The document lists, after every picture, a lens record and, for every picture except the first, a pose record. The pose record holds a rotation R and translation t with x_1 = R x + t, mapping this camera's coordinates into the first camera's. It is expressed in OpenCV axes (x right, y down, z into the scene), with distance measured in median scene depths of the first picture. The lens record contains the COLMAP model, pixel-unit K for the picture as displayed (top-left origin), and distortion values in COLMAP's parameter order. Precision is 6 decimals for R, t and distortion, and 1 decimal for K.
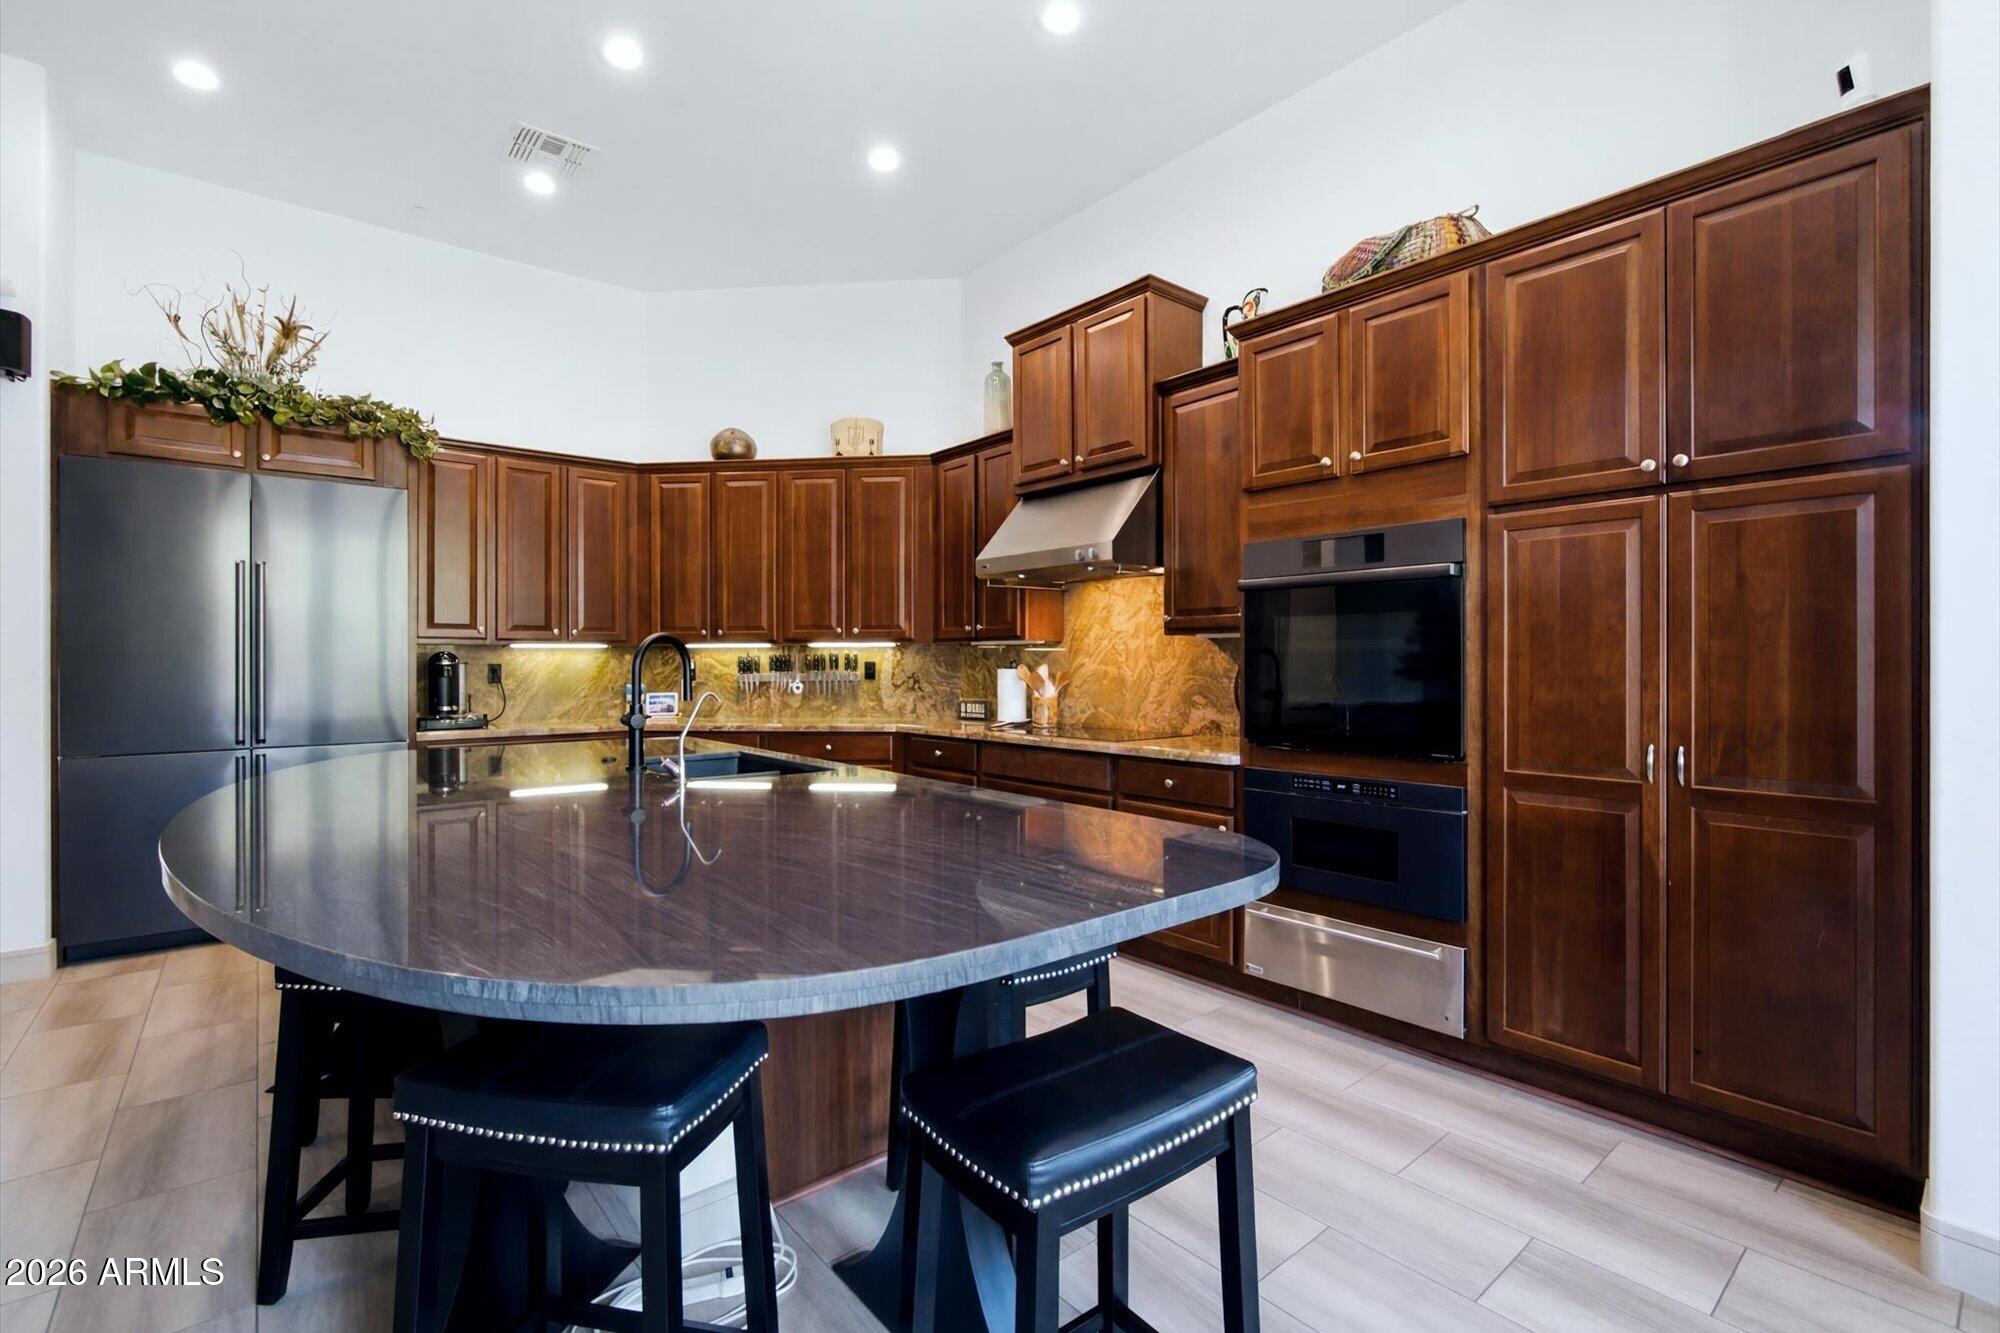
lens RADIAL K [[913.3, 0, 999.9], [0, 913.3, 667.2], [0, 0, 1]] dist [-0.019920, 0.000233]
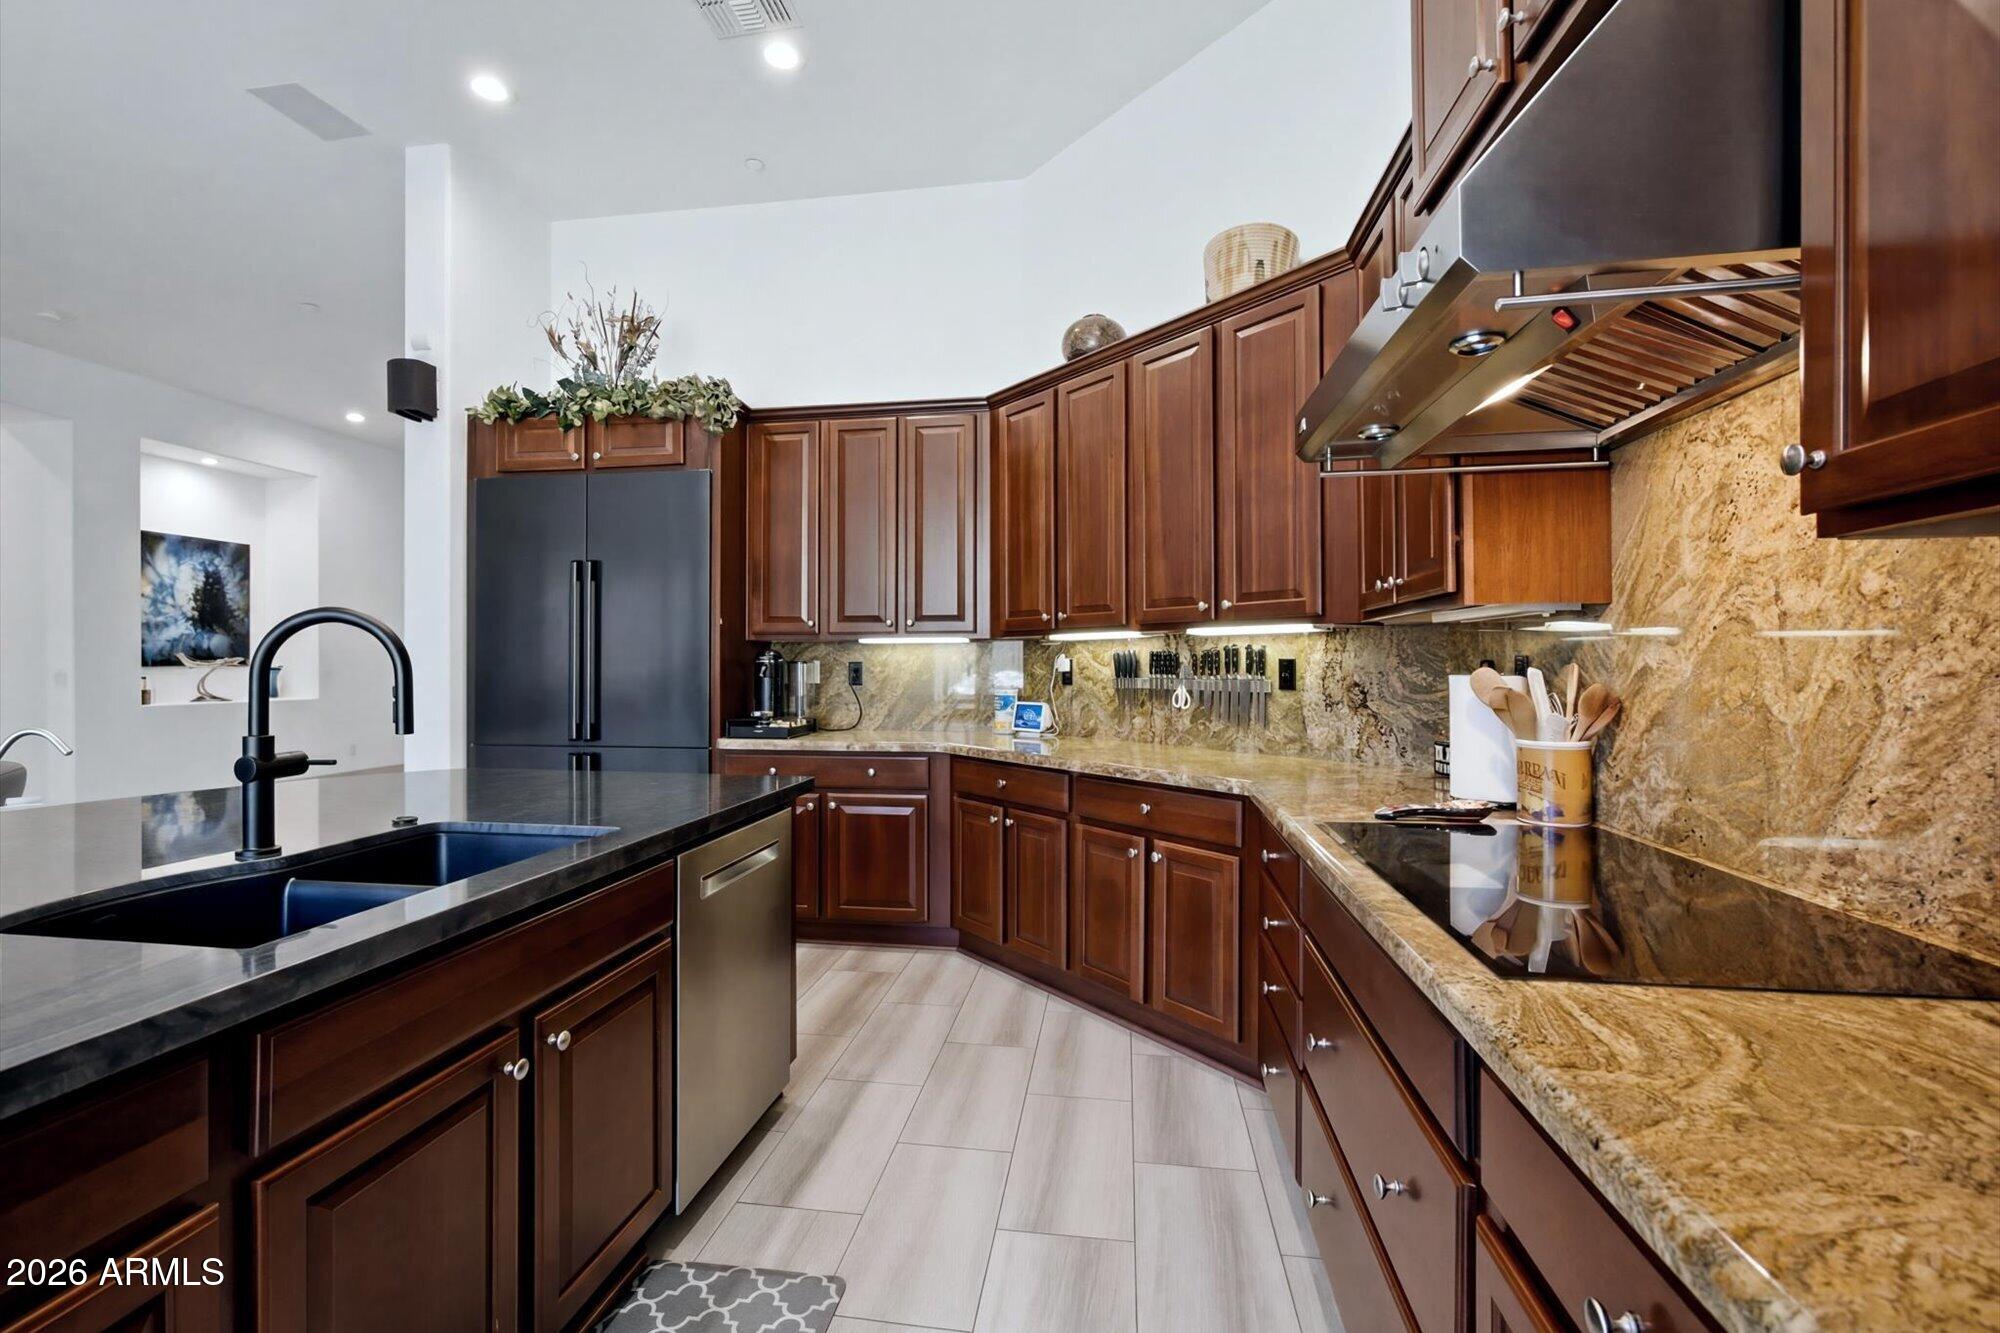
lens RADIAL K [[913.3, 0, 950.4], [0, 913.3, 673.1], [0, 0, 1]] dist [-0.019920, 0.000233]
pose [[0.637722, 0.008819, -0.770216, 0.159898], [0.005475, 0.999857, 0.015981, -0.007295], [0.770247, -0.014409, 0.637583, 0.496162]]
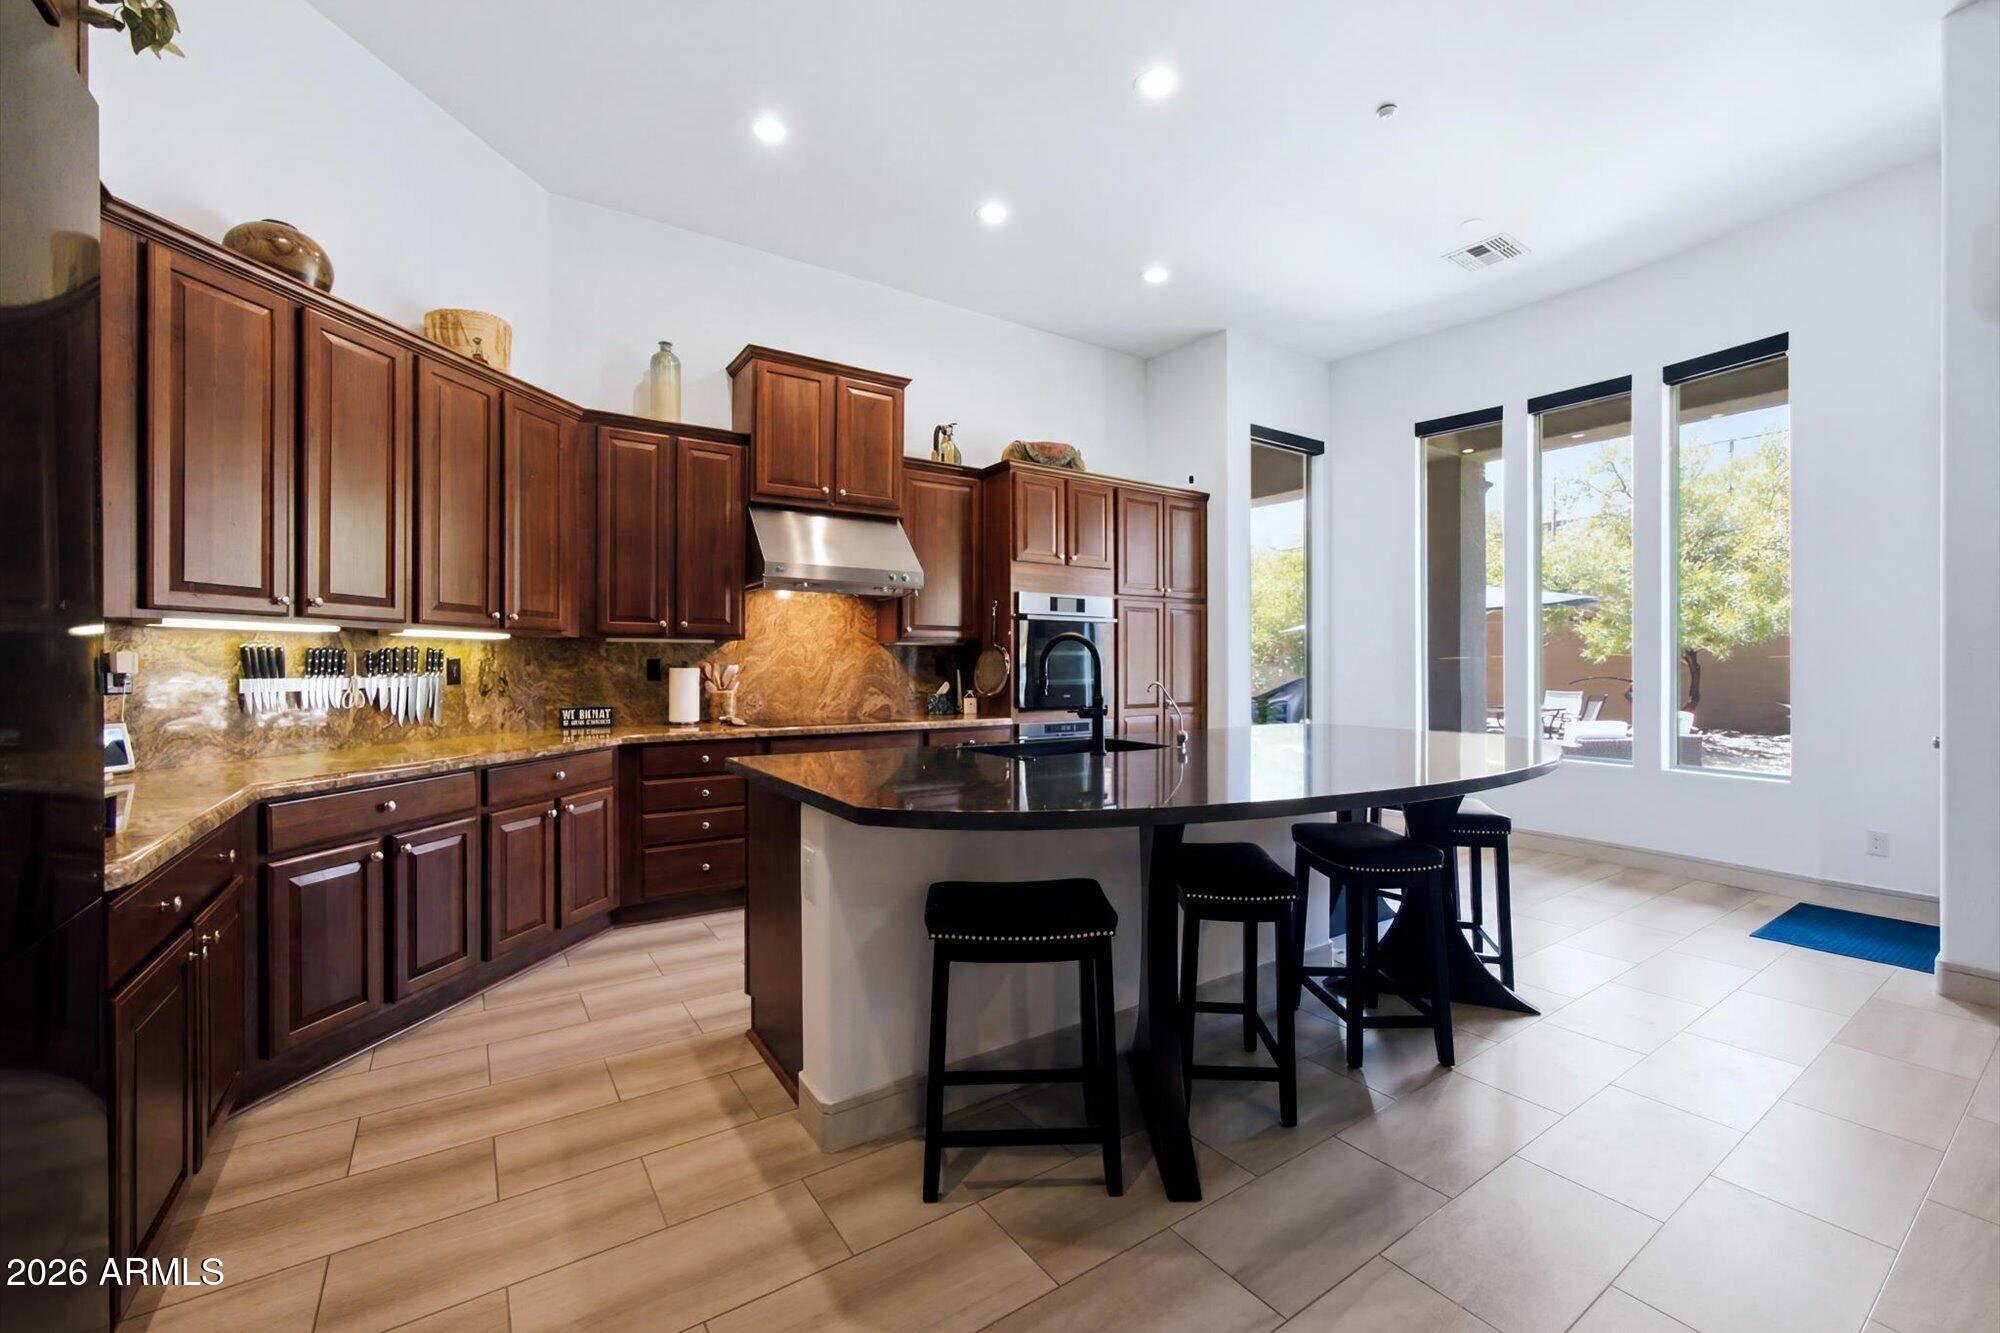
lens RADIAL K [[813.2, 0, 1007.8], [0, 813.2, 665.1], [0, 0, 1]] dist [0.002962, 0.000093]
pose [[0.088377, -0.000982, 0.996087, -0.746983], [-0.002582, 0.999996, 0.001215, -0.002786], [-0.996084, -0.002679, 0.088374, 0.530964]]
